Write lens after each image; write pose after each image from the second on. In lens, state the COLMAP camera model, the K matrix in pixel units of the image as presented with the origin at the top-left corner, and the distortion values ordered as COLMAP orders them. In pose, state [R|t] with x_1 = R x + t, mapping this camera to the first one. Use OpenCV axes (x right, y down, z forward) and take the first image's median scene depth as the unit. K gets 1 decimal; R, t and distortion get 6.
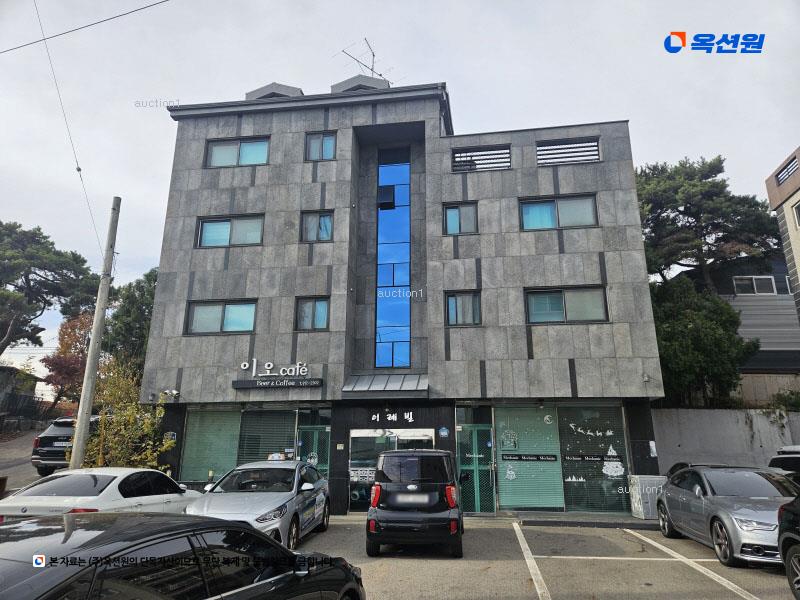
lens RADIAL K [[534.5, 0, 402.8], [0, 534.5, 297.9], [0, 0, 1]] dist [0.062828, -0.038578]
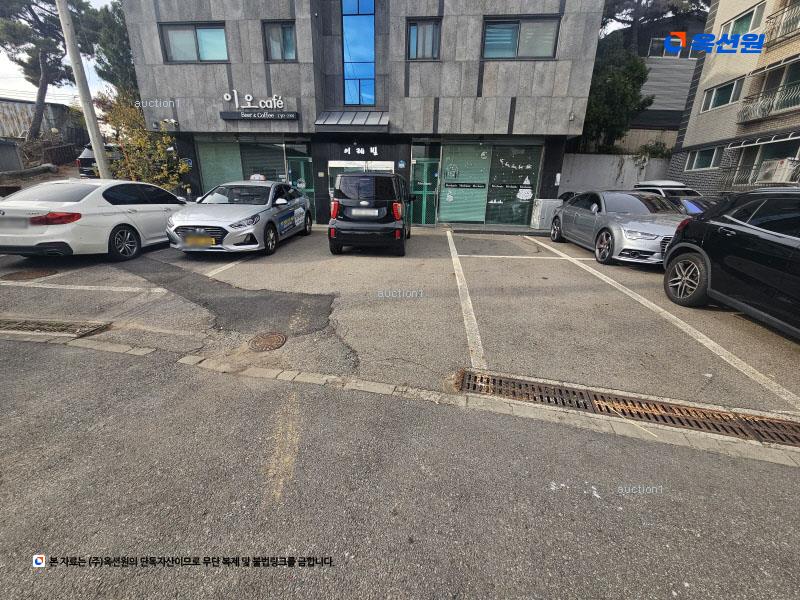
lens RADIAL K [[324.8, 0, 403.6], [0, 324.8, 300.2], [0, 0, 1]] dist [0.002247, -0.000145]
pose [[0.998620, 0.004475, 0.052334, 0.043232], [-0.033641, 0.819671, 0.571845, 0.075248], [-0.040338, -0.572817, 0.818690, 0.188341]]
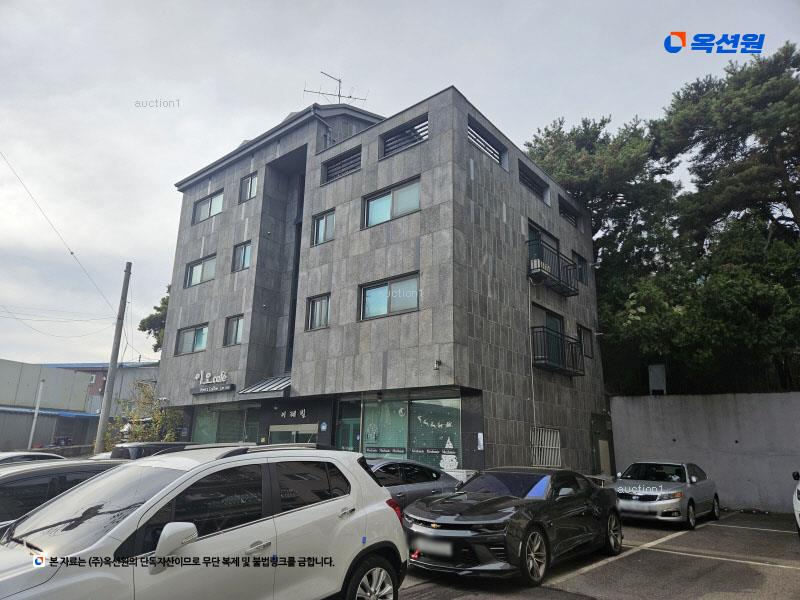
lens RADIAL K [[534.5, 0, 380.7], [0, 534.5, 303.1], [0, 0, 1]] dist [0.062828, -0.038578]
pose [[0.845203, -0.128722, -0.518713, 0.785085], [0.136138, 0.990400, -0.023948, 0.044855], [0.516816, -0.050376, 0.854613, 0.145165]]
